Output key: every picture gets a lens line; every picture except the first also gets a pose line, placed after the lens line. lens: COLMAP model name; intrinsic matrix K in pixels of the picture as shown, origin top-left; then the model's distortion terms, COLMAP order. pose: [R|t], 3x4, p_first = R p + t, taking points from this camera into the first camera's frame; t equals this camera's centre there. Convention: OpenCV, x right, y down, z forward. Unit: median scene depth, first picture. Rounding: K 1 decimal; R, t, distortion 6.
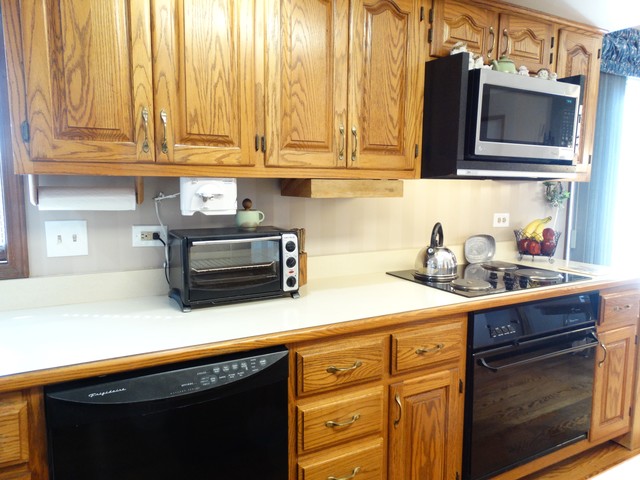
lens RADIAL K [[458.1, 0, 317.0], [0, 458.1, 236.8], [0, 0, 1]] dist [0.003965, -0.011936]
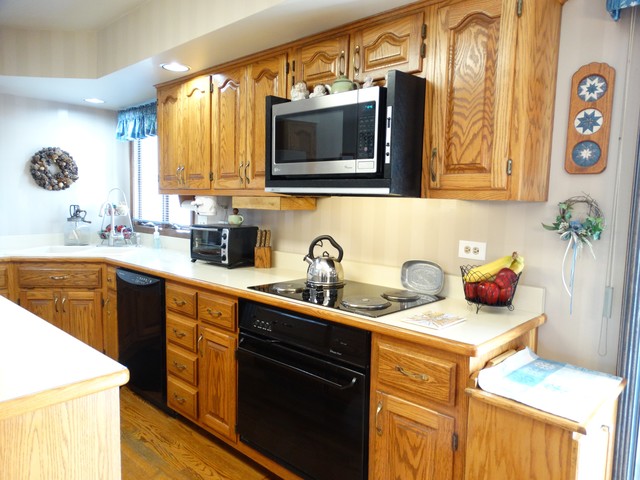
lens RADIAL K [[458.1, 0, 322.9], [0, 458.1, 236.4], [0, 0, 1]] dist [0.003965, -0.011936]
pose [[0.324291, 0.073100, -0.943129, 1.793533], [-0.129861, 0.991011, 0.032159, -0.087847], [0.937001, 0.112047, 0.330868, 0.860088]]
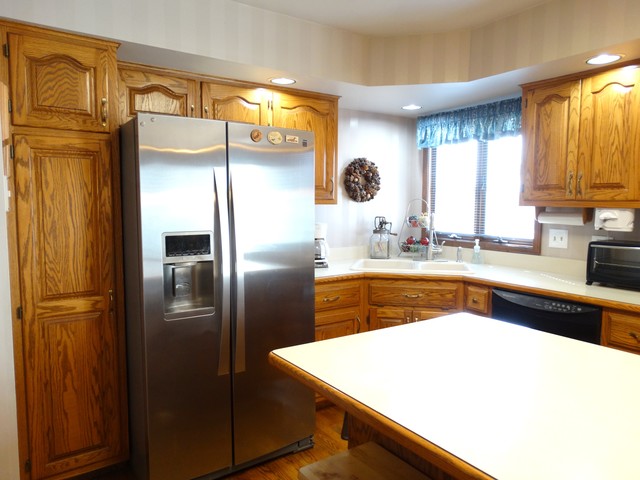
lens RADIAL K [[458.1, 0, 312.9], [0, 458.1, 231.9], [0, 0, 1]] dist [0.003965, -0.011936]
pose [[0.082918, 0.059568, -0.994775, 1.338148], [-0.122867, 0.991207, 0.049113, 0.007644], [0.988953, 0.118153, 0.089507, -0.208957]]
